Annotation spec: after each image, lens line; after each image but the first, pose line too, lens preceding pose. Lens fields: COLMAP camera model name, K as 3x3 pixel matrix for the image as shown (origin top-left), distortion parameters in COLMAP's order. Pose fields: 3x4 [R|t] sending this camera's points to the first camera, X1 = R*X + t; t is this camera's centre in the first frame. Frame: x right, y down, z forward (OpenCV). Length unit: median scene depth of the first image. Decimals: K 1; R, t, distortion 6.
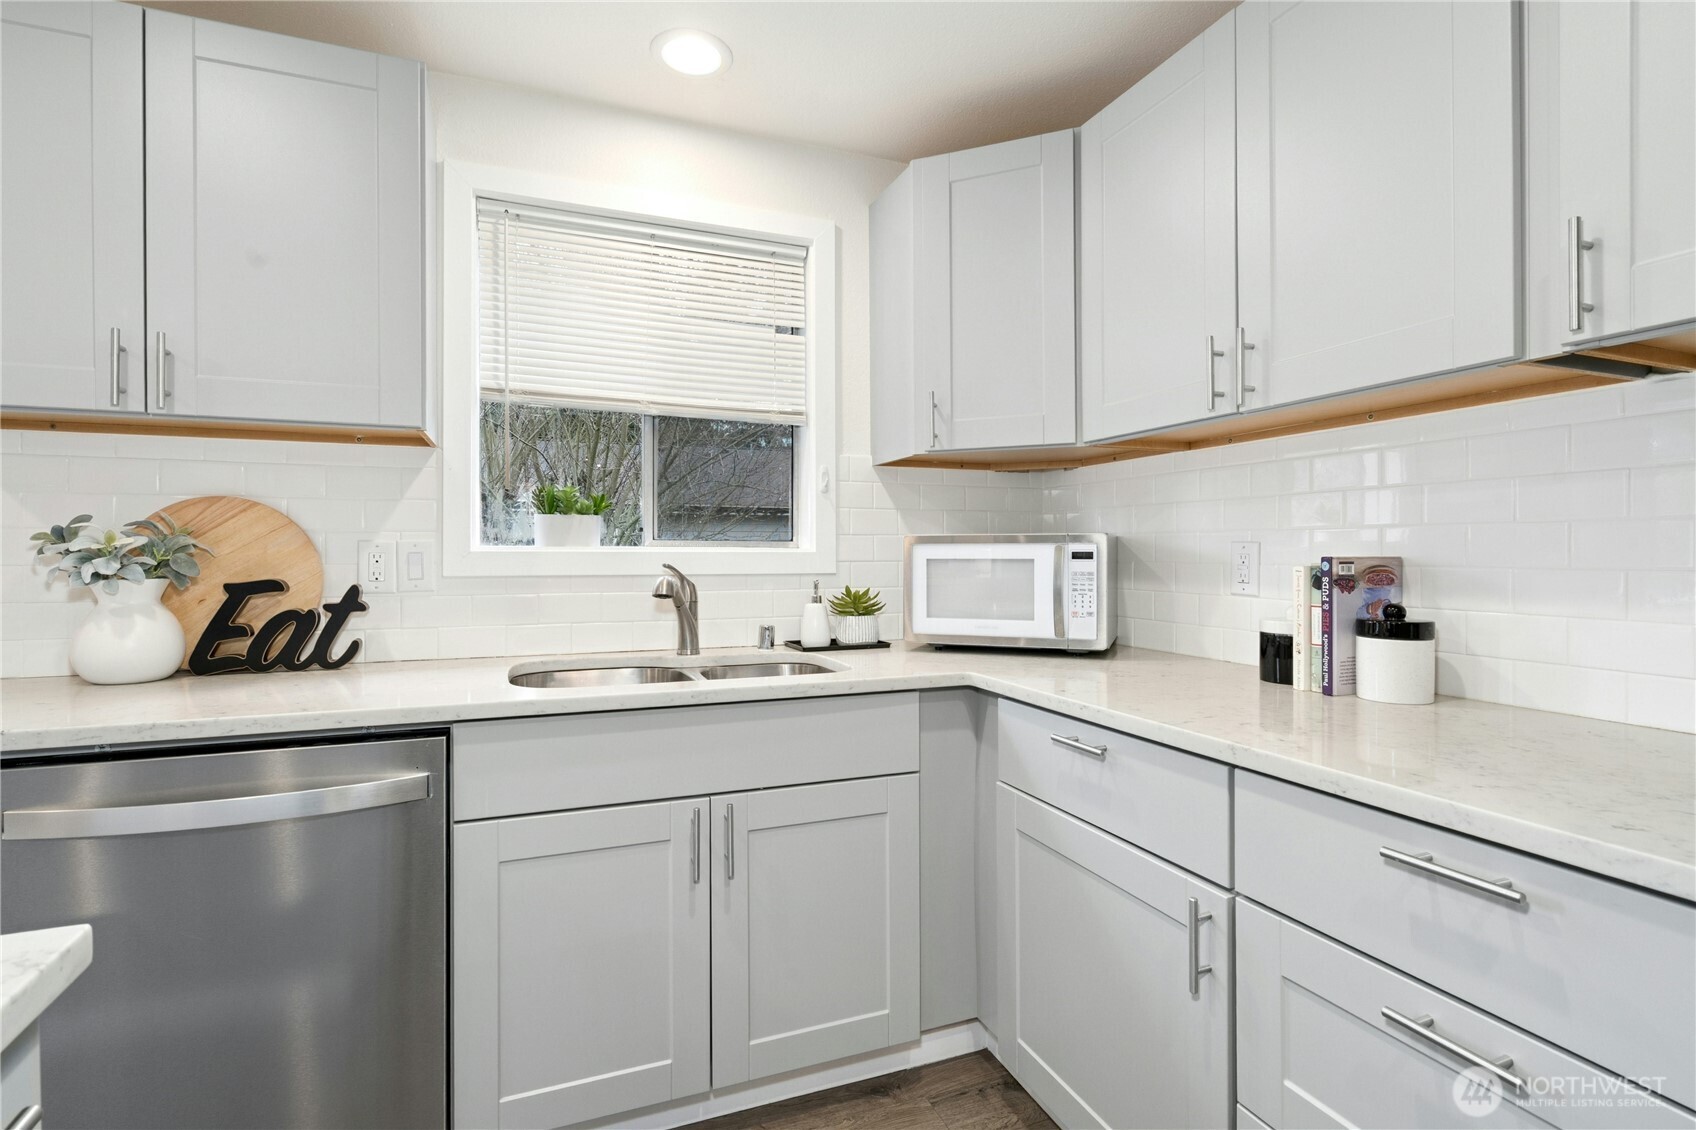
lens RADIAL K [[807.3, 0, 856.9], [0, 807.3, 556.6], [0, 0, 1]] dist [-0.005848, -0.000676]
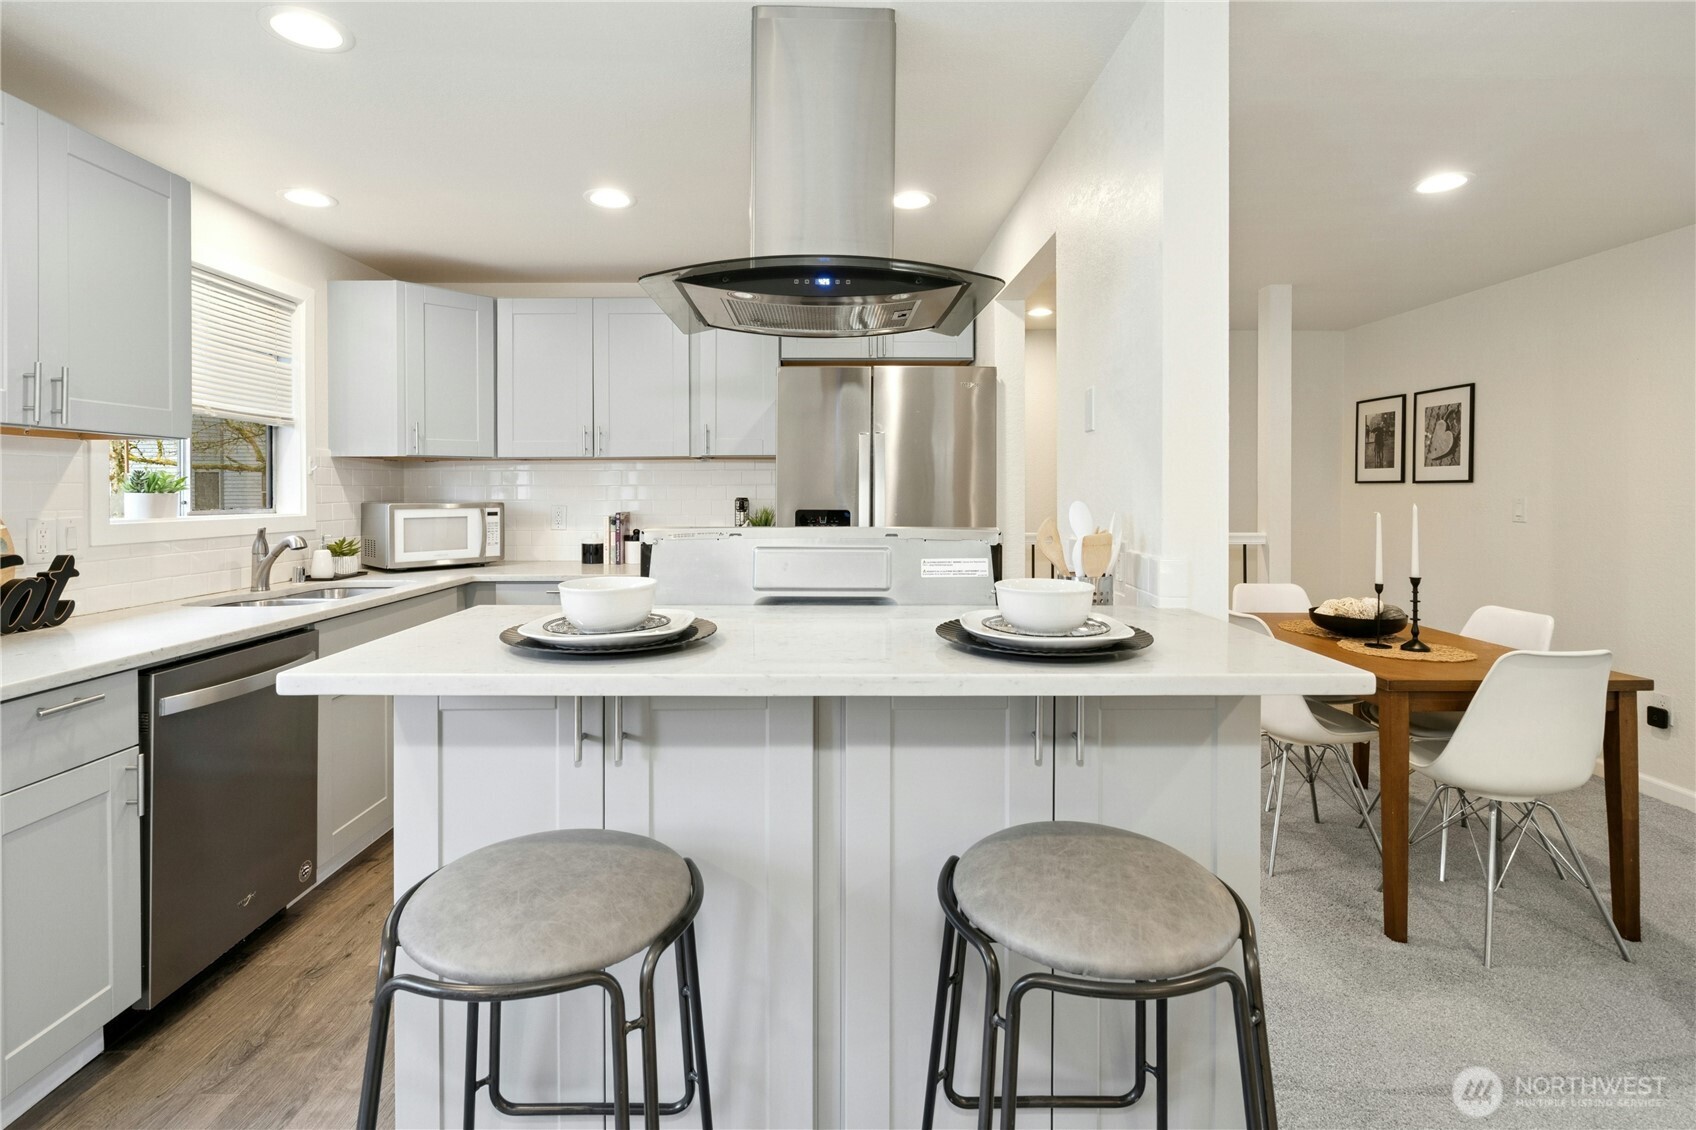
lens RADIAL K [[807.3, 0, 818.5], [0, 807.3, 501.0], [0, 0, 1]] dist [-0.005848, -0.000676]
pose [[0.390462, -0.014813, 0.920500, -1.413611], [0.008752, 0.999885, 0.012377, -0.057671], [-0.920577, 0.003224, 0.390547, -0.578216]]
